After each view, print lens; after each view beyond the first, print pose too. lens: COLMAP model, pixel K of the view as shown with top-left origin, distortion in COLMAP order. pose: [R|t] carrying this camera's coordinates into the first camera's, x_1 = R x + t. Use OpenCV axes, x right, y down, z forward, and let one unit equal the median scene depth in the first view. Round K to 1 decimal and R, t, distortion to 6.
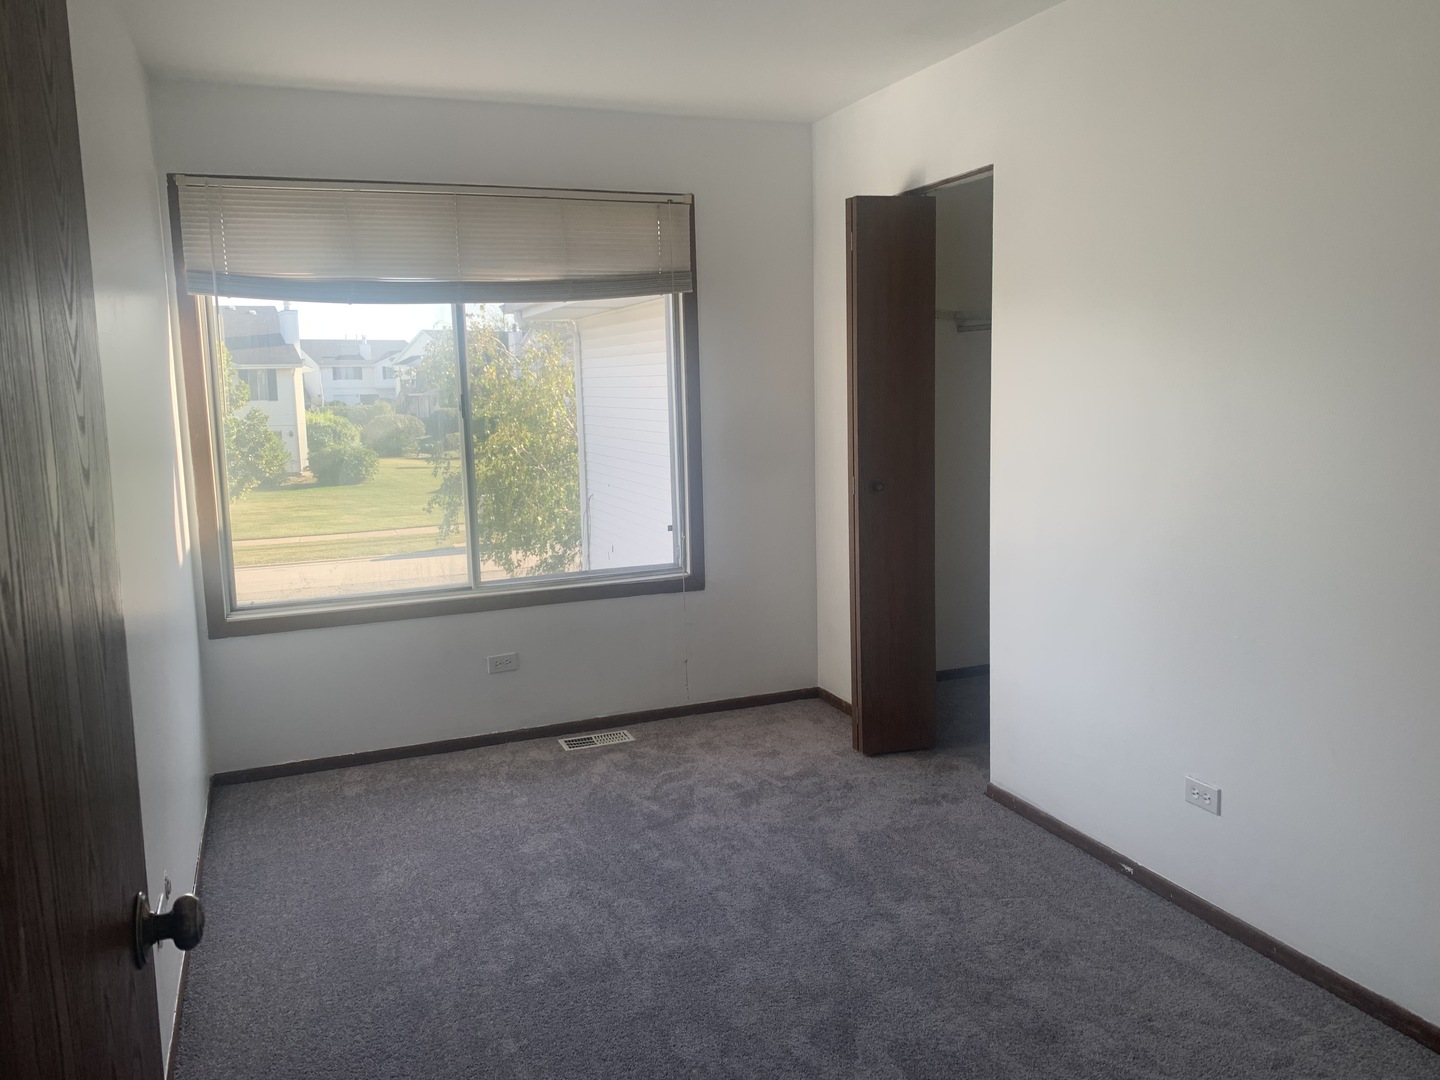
lens RADIAL K [[1086.2, 0, 717.9], [0, 1086.2, 518.8], [0, 0, 1]] dist [0.006928, -0.006524]
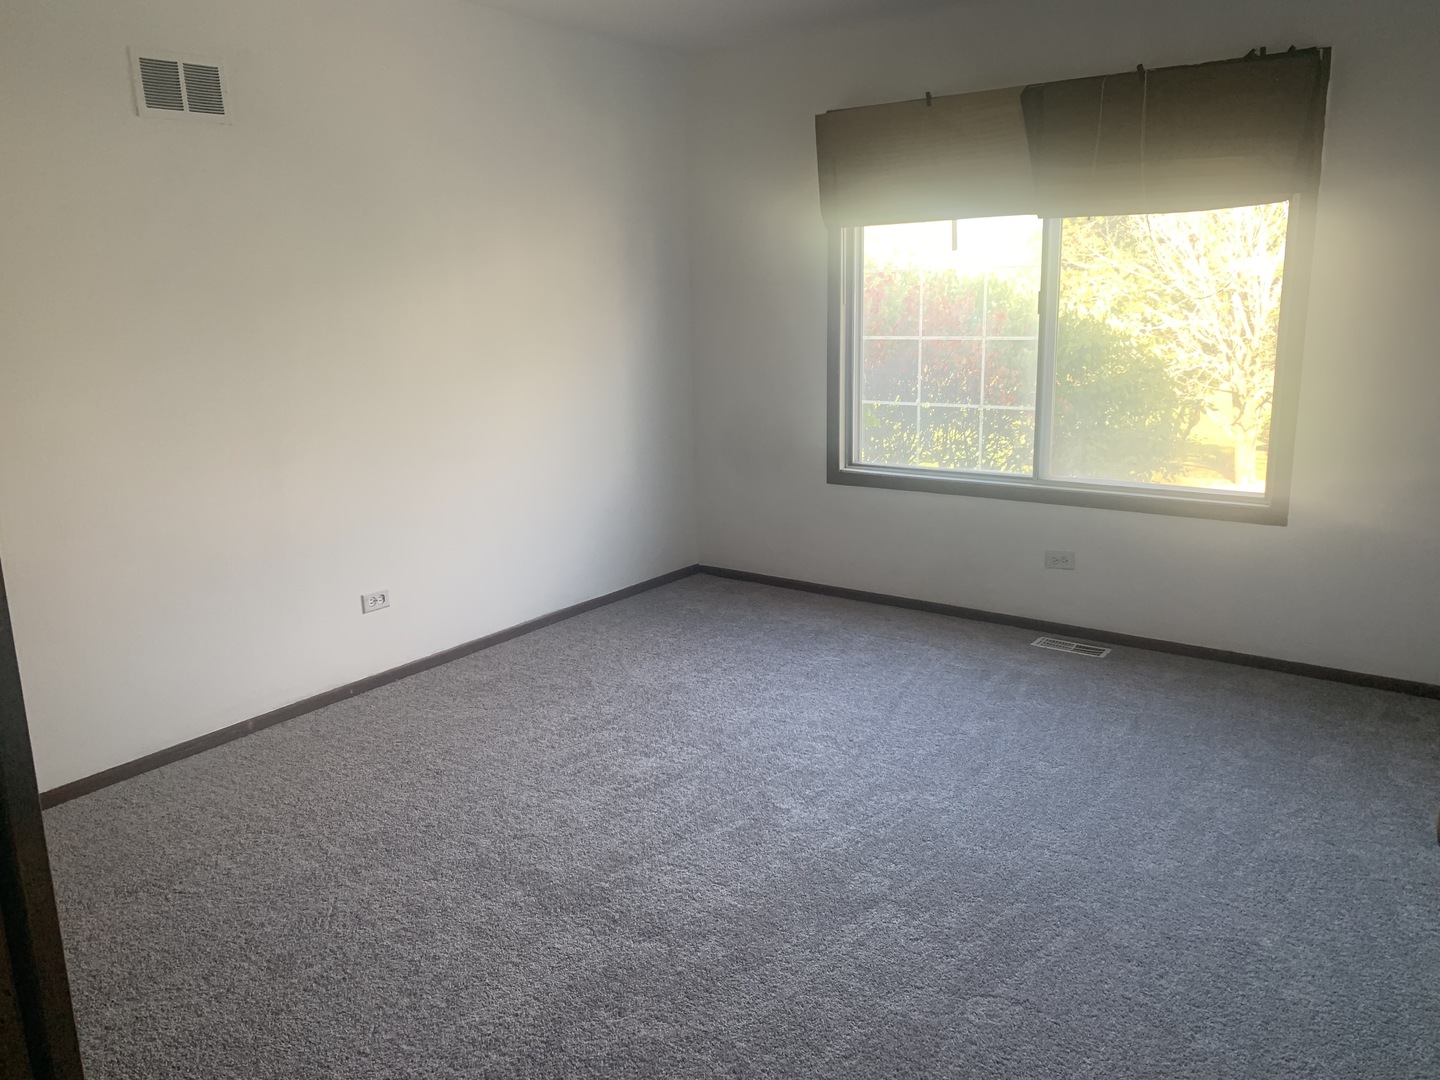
lens RADIAL K [[1086.2, 0, 717.9], [0, 1086.2, 518.8], [0, 0, 1]] dist [0.006928, -0.006524]
pose [[0.512344, 0.184623, -0.838700, 0.524819], [-0.098534, 0.982806, 0.156153, -0.034411], [0.853109, 0.002636, 0.521727, 0.200627]]
